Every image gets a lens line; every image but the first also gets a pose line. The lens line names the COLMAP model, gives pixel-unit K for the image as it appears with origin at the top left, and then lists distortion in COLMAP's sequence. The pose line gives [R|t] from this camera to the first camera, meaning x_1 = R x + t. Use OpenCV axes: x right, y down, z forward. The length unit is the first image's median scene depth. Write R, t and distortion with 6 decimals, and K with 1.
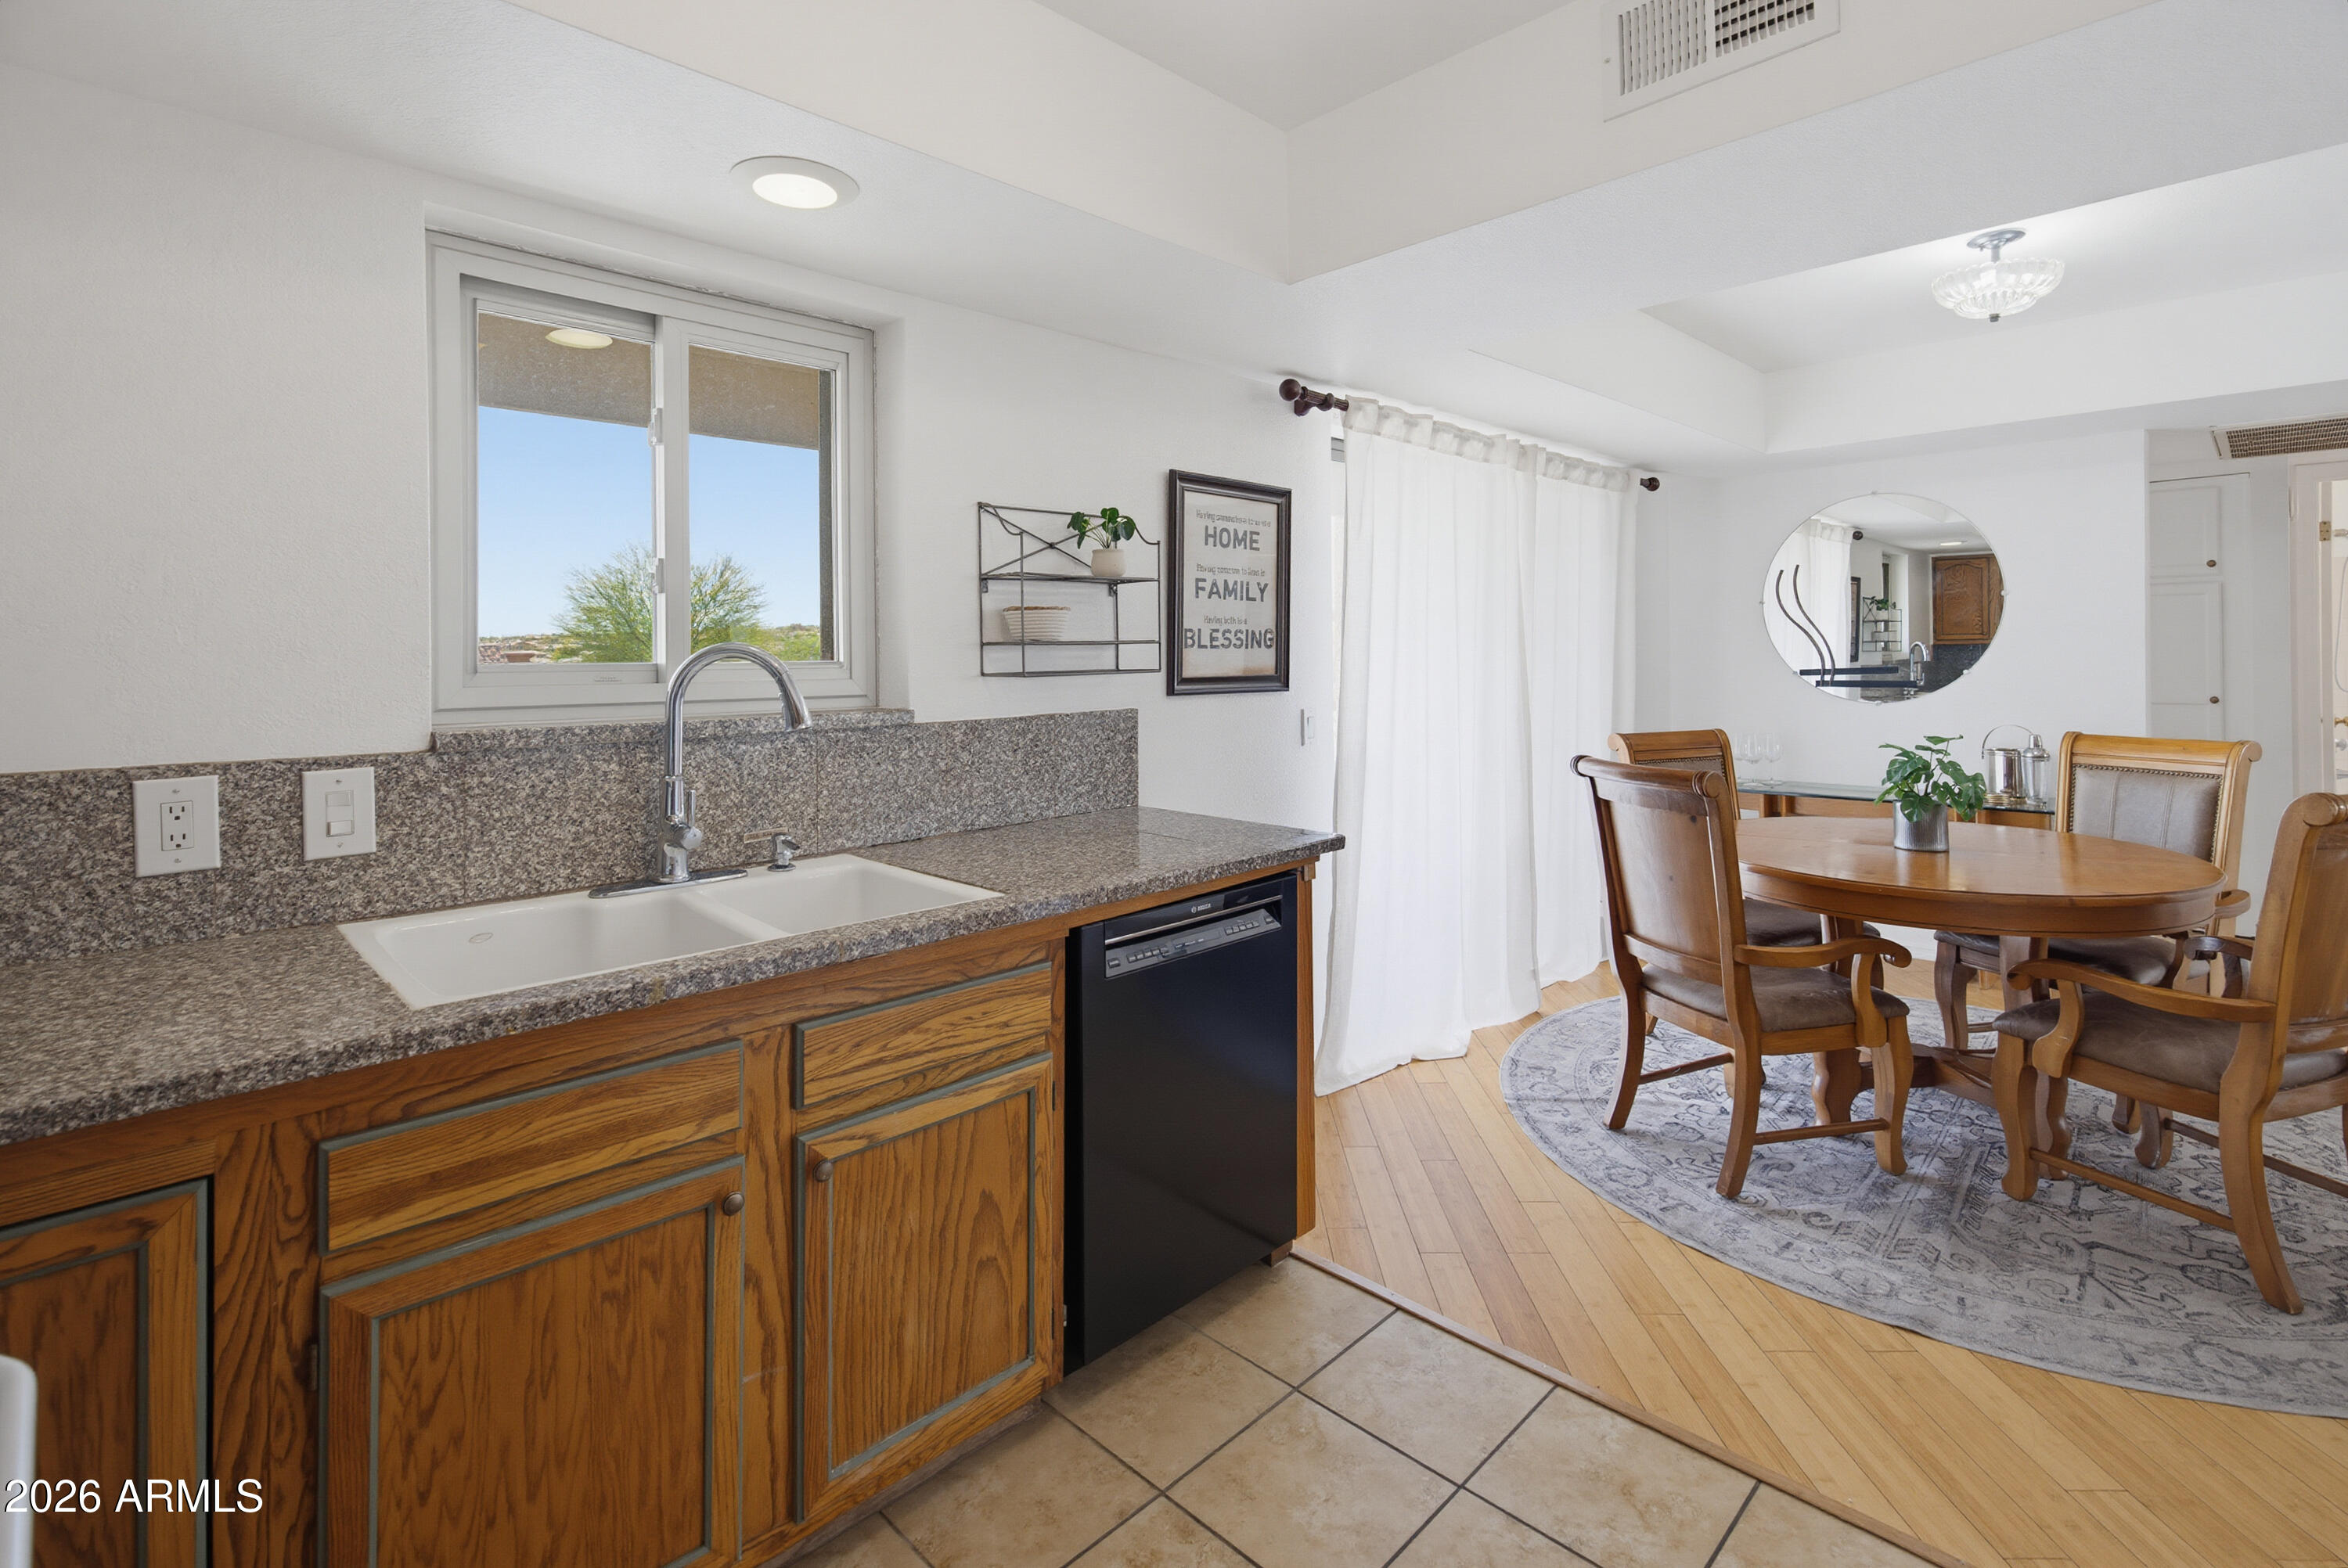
lens RADIAL K [[1085.4, 0, 1179.9], [0, 1085.4, 654.3], [0, 0, 1]] dist [-0.004015, 0.002807]
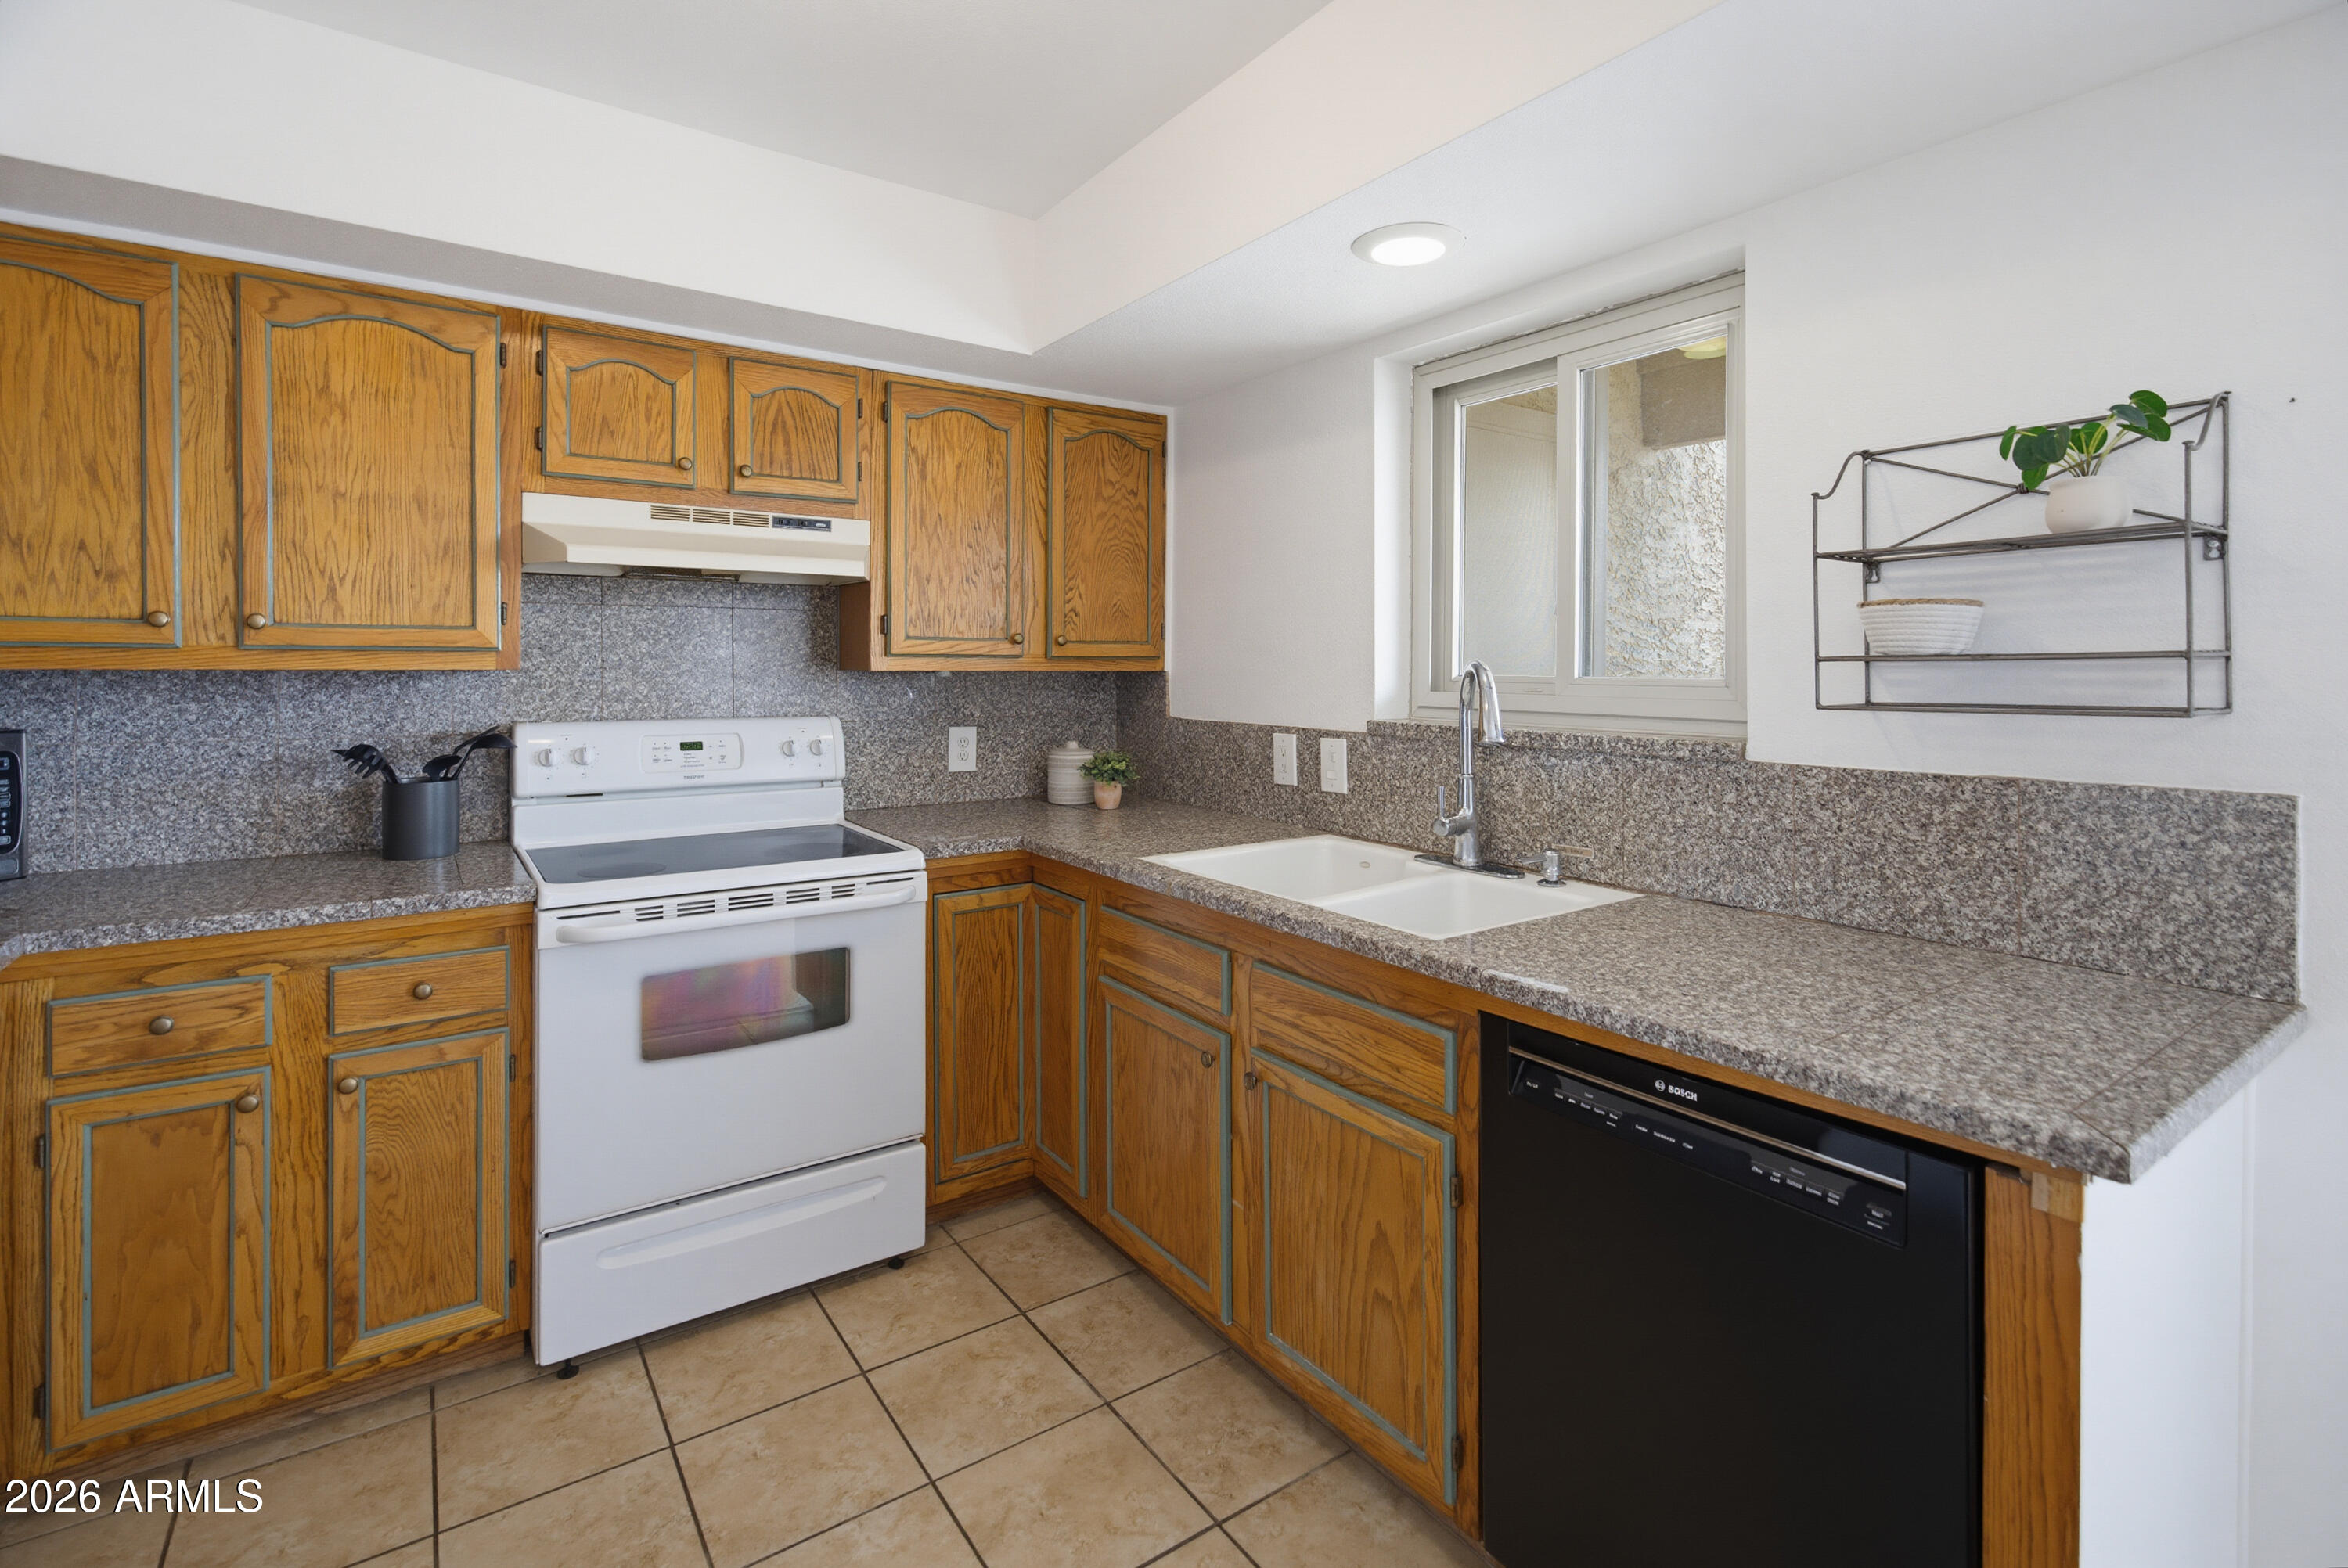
lens RADIAL K [[1085.4, 0, 1174.1], [0, 1085.4, 674.4], [0, 0, 1]] dist [-0.004015, 0.002807]
pose [[-0.169348, 0.019270, -0.985368, 0.629038], [0.001458, 0.999813, 0.019302, -0.015052], [0.985555, 0.001832, -0.169344, 0.767991]]
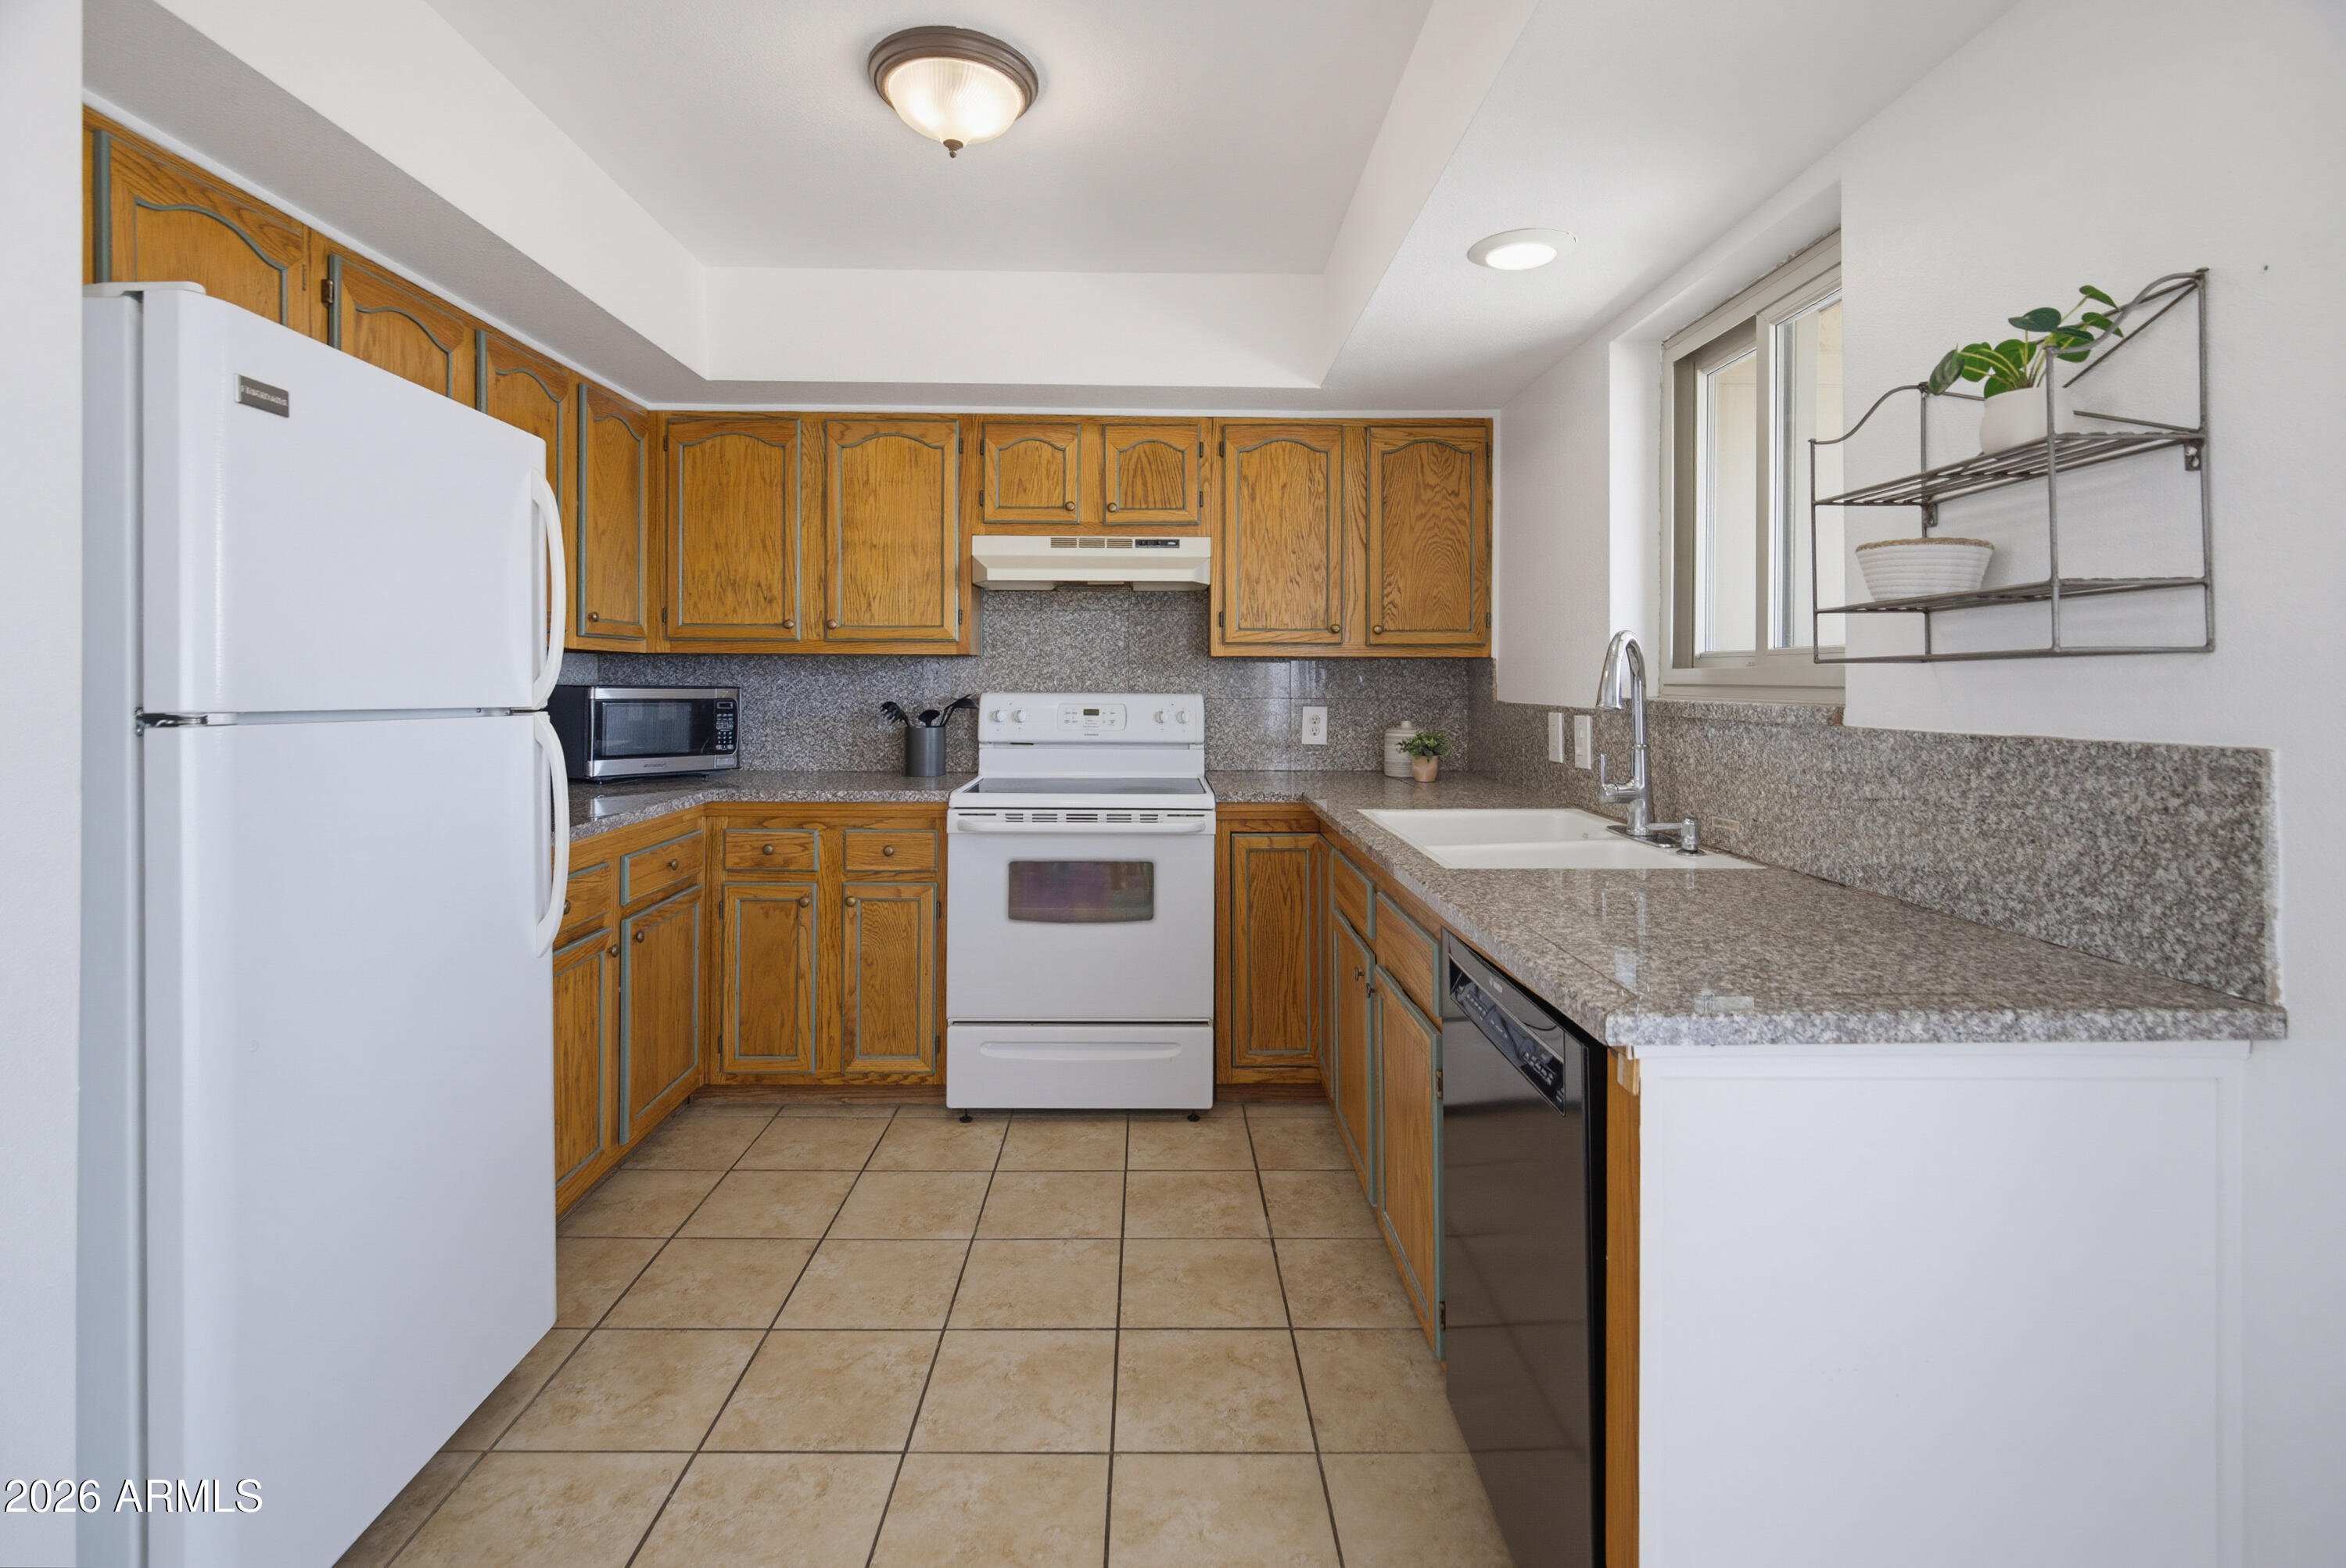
lens RADIAL K [[1084.6, 0, 1166.6], [0, 1084.6, 674.8], [0, 0, 1]] dist [-0.004015, 0.002807]
pose [[-0.694389, 0.006970, -0.719566, 0.633172], [0.006513, 0.999973, 0.003401, 0.025038], [0.719570, -0.002325, -0.694416, 1.250179]]
